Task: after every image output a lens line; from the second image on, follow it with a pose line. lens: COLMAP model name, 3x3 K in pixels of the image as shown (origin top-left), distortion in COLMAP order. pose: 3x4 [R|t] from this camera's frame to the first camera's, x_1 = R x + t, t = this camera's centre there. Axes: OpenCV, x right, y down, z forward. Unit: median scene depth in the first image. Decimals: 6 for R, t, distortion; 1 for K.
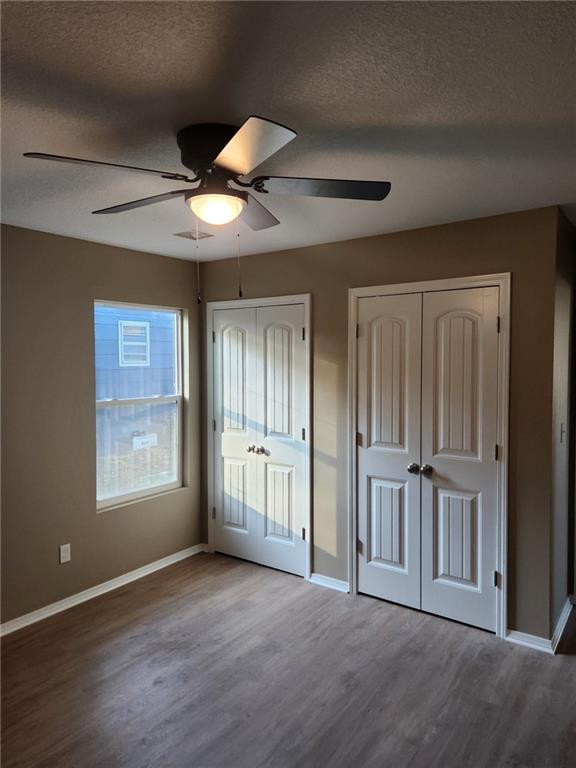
lens RADIAL K [[515.1, 0, 290.5], [0, 515.1, 381.4], [0, 0, 1]] dist [0.012144, -0.008923]
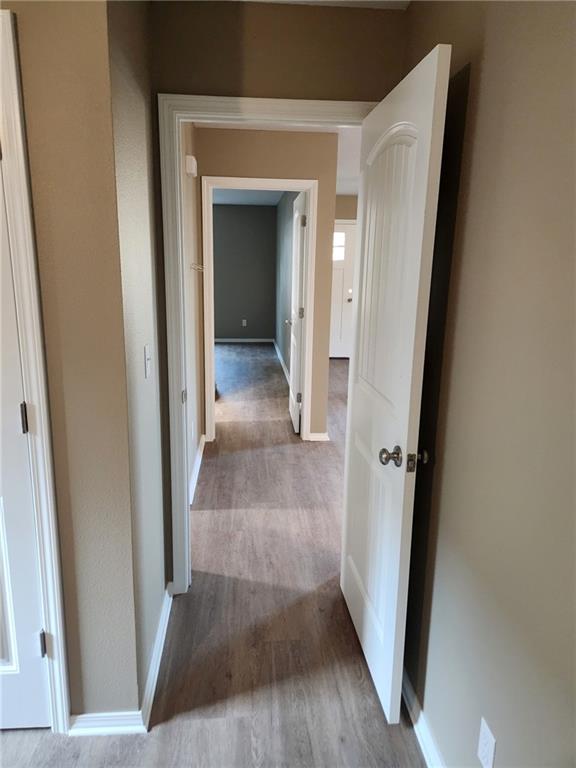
lens RADIAL K [[515.1, 0, 287.2], [0, 515.1, 380.0], [0, 0, 1]] dist [0.012144, -0.008923]
pose [[0.751769, -0.128292, 0.646827, 0.276409], [-0.009152, 0.978768, 0.204767, -0.002237], [-0.659364, -0.159857, 0.734633, 0.479702]]
